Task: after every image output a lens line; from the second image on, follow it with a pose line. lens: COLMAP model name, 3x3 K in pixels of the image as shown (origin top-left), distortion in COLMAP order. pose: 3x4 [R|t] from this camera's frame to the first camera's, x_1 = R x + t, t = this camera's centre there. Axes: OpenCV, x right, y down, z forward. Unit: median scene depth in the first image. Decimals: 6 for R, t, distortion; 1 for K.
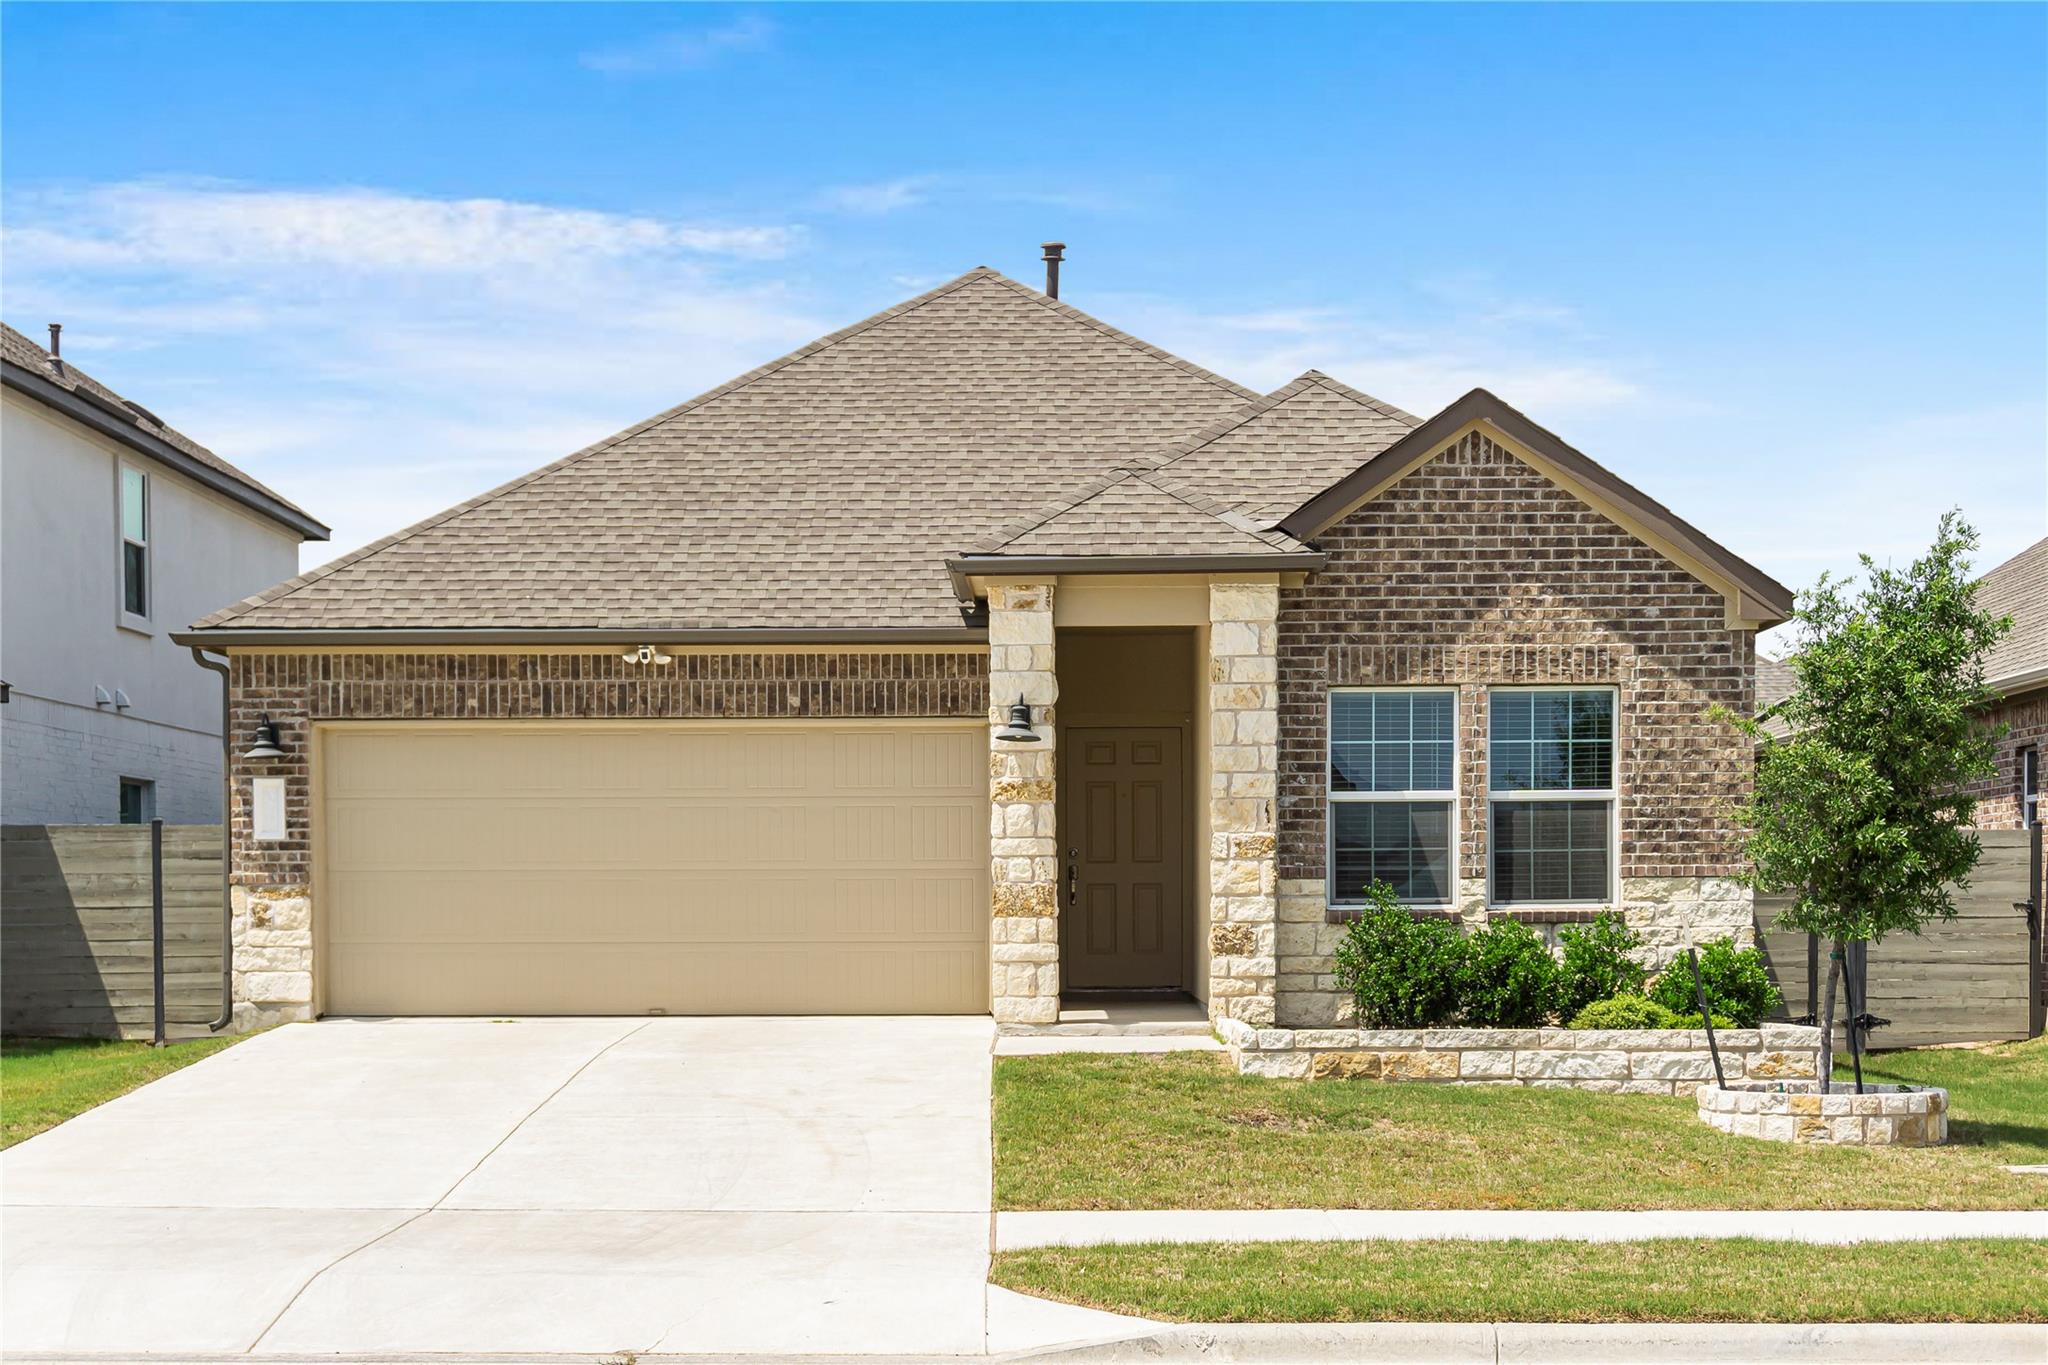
lens RADIAL K [[3189.3, 0, 1021.6], [0, 3189.3, 851.9], [0, 0, 1]] dist [0.006956, -0.010252]
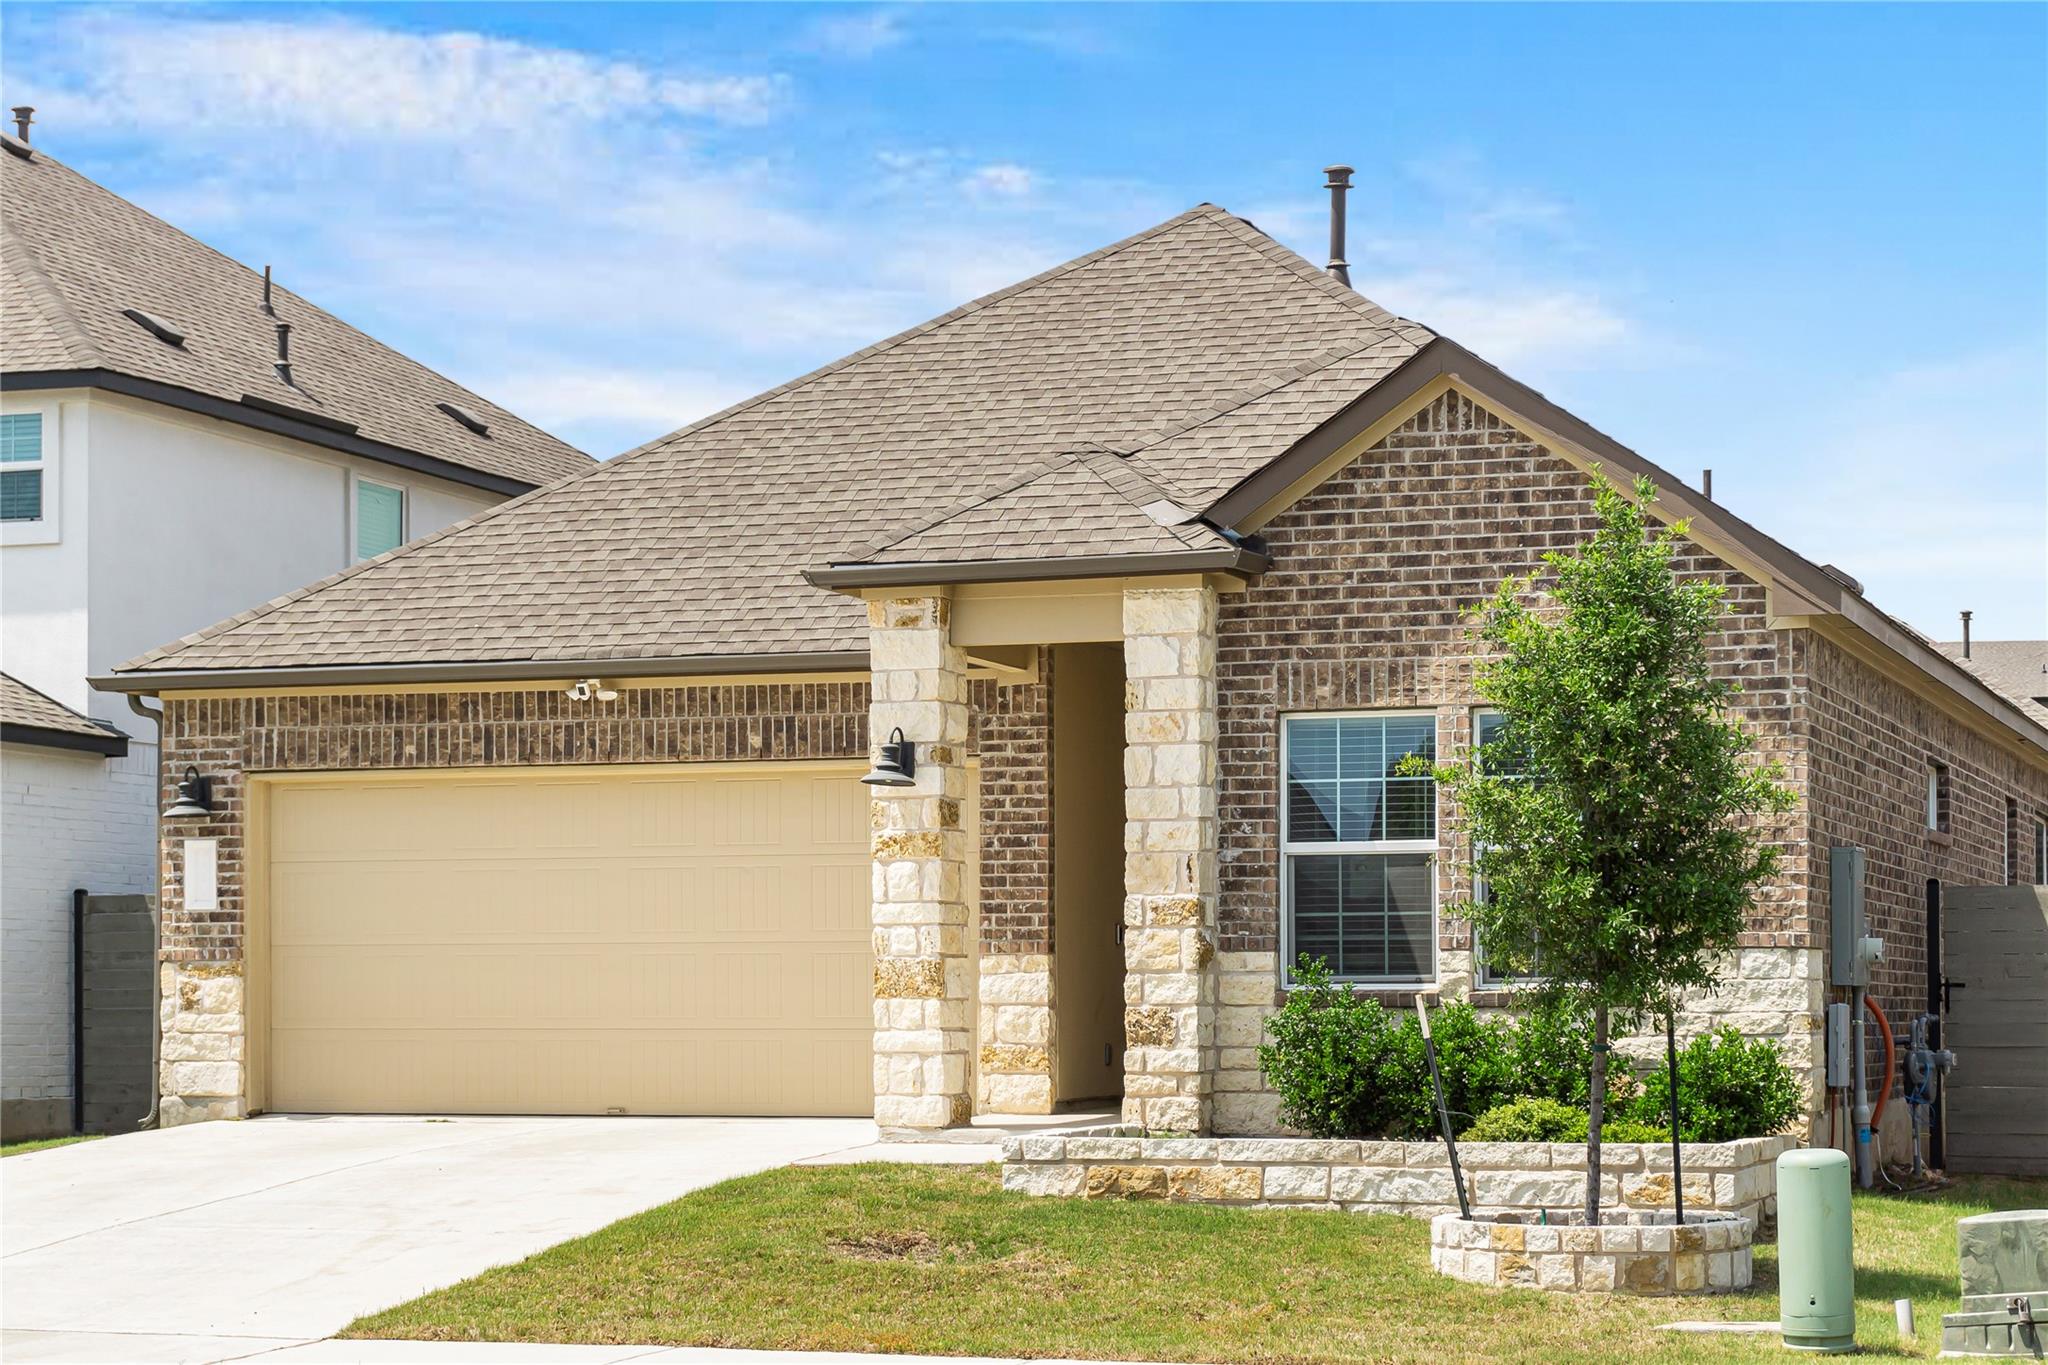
lens RADIAL K [[4051.6, 0, 1024.0], [0, 4051.6, 682.5], [0, 0, 1]] dist [0.041120, 0.179260]
pose [[0.953069, -0.022387, -0.301923, 0.345138], [0.004572, 0.998213, -0.059584, 0.001428], [0.302717, 0.055408, 0.951468, 0.004521]]
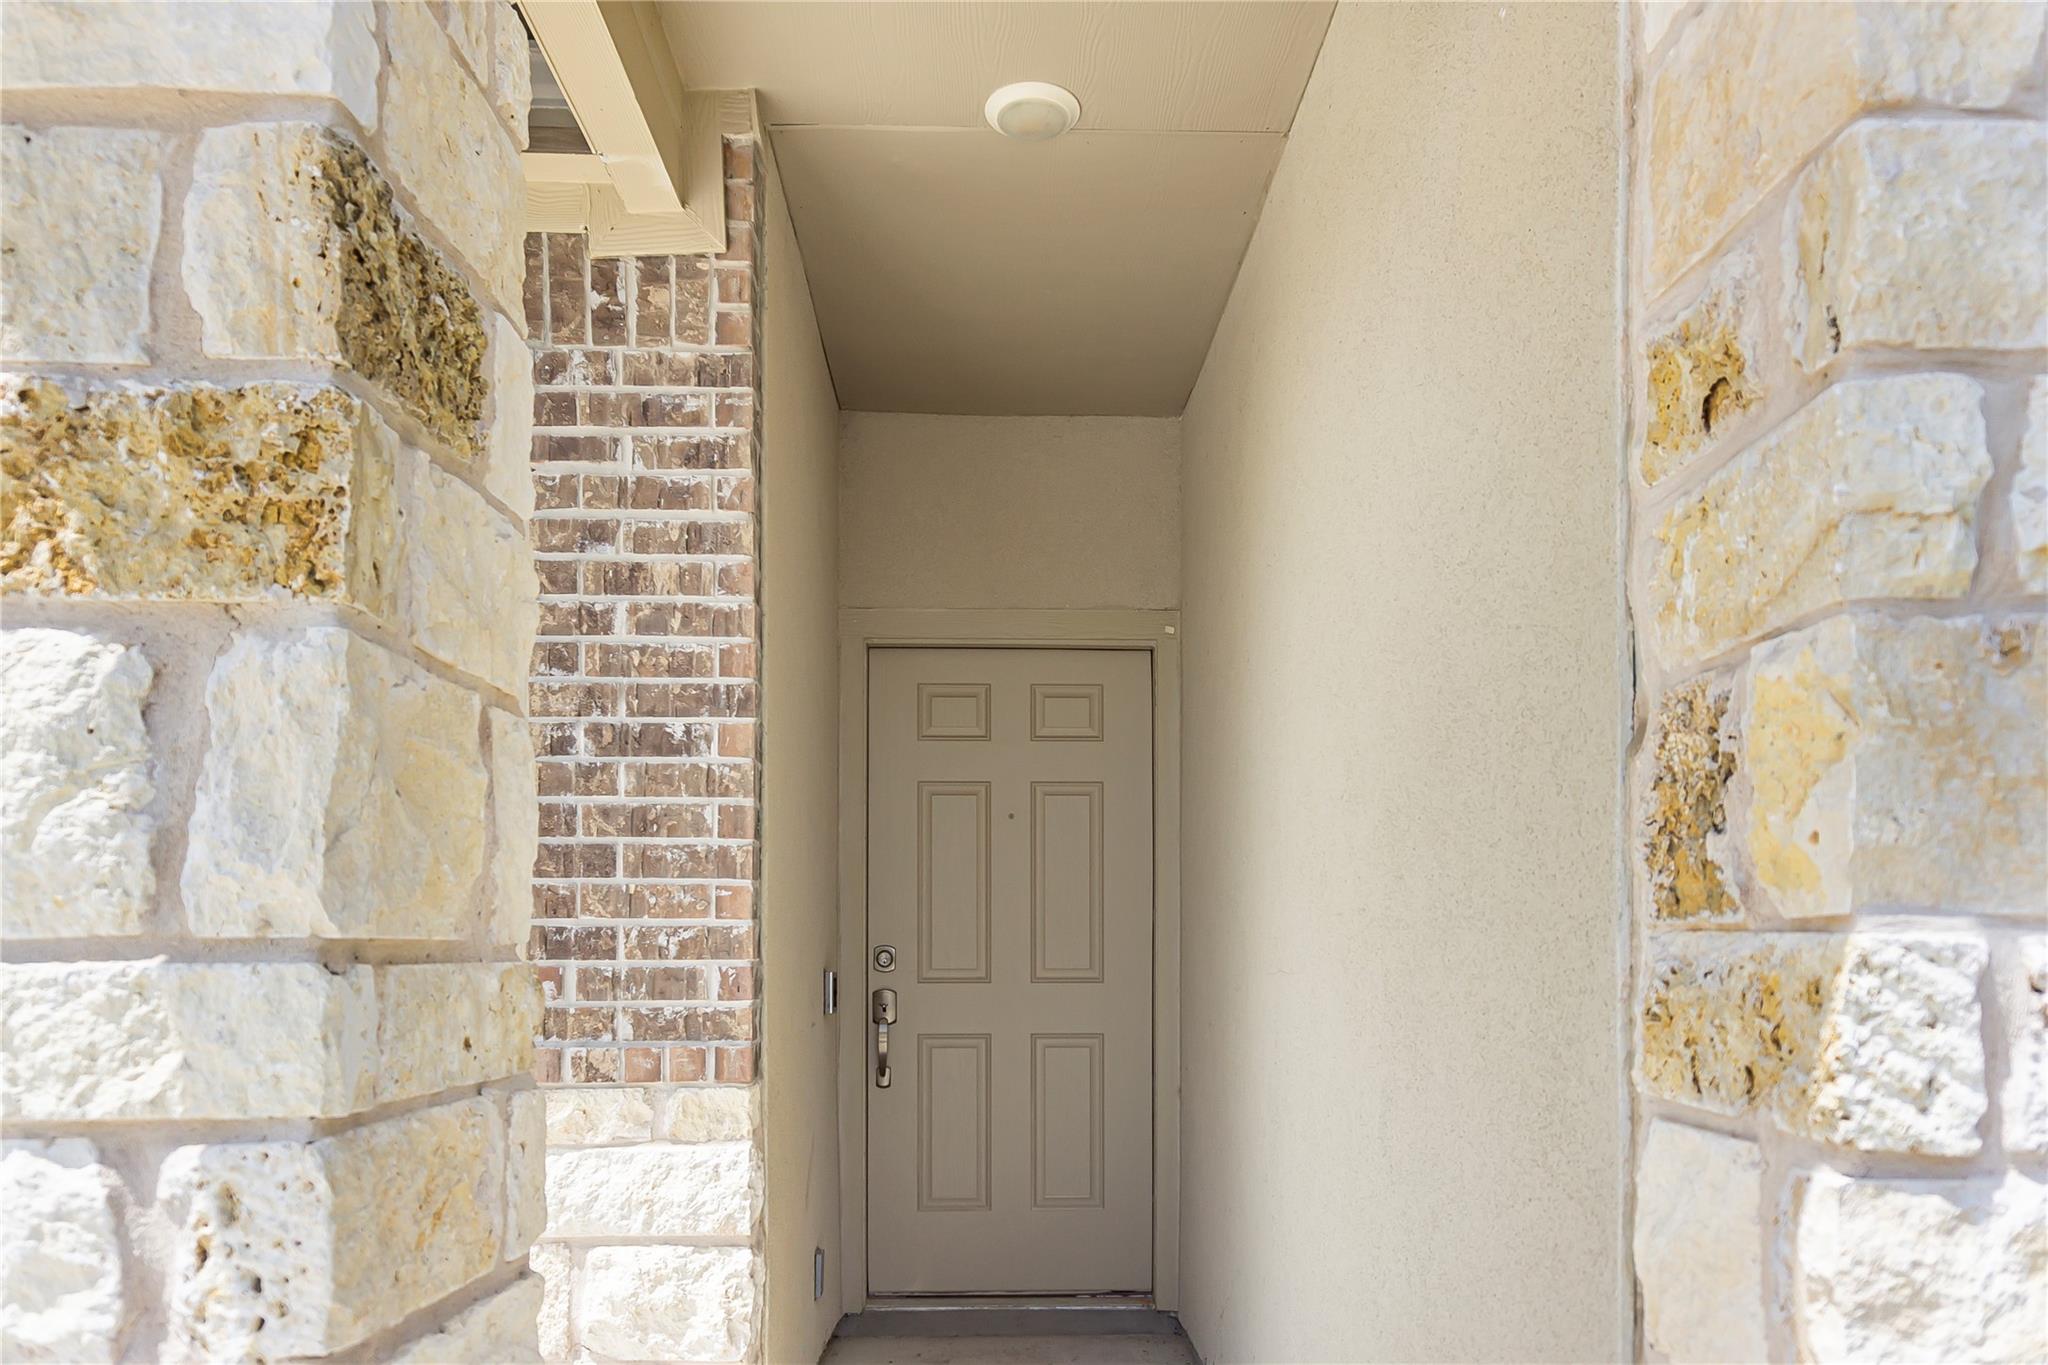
lens RADIAL K [[1523.2, 0, 1026.7], [0, 1523.2, 923.1], [0, 0, 1]] dist [0.036990, -0.000180]
pose [[0.998944, 0.007974, 0.045249, 0.029751], [-0.008183, 0.999957, 0.004446, -0.005807], [-0.045211, -0.004812, 0.998966, 0.939383]]
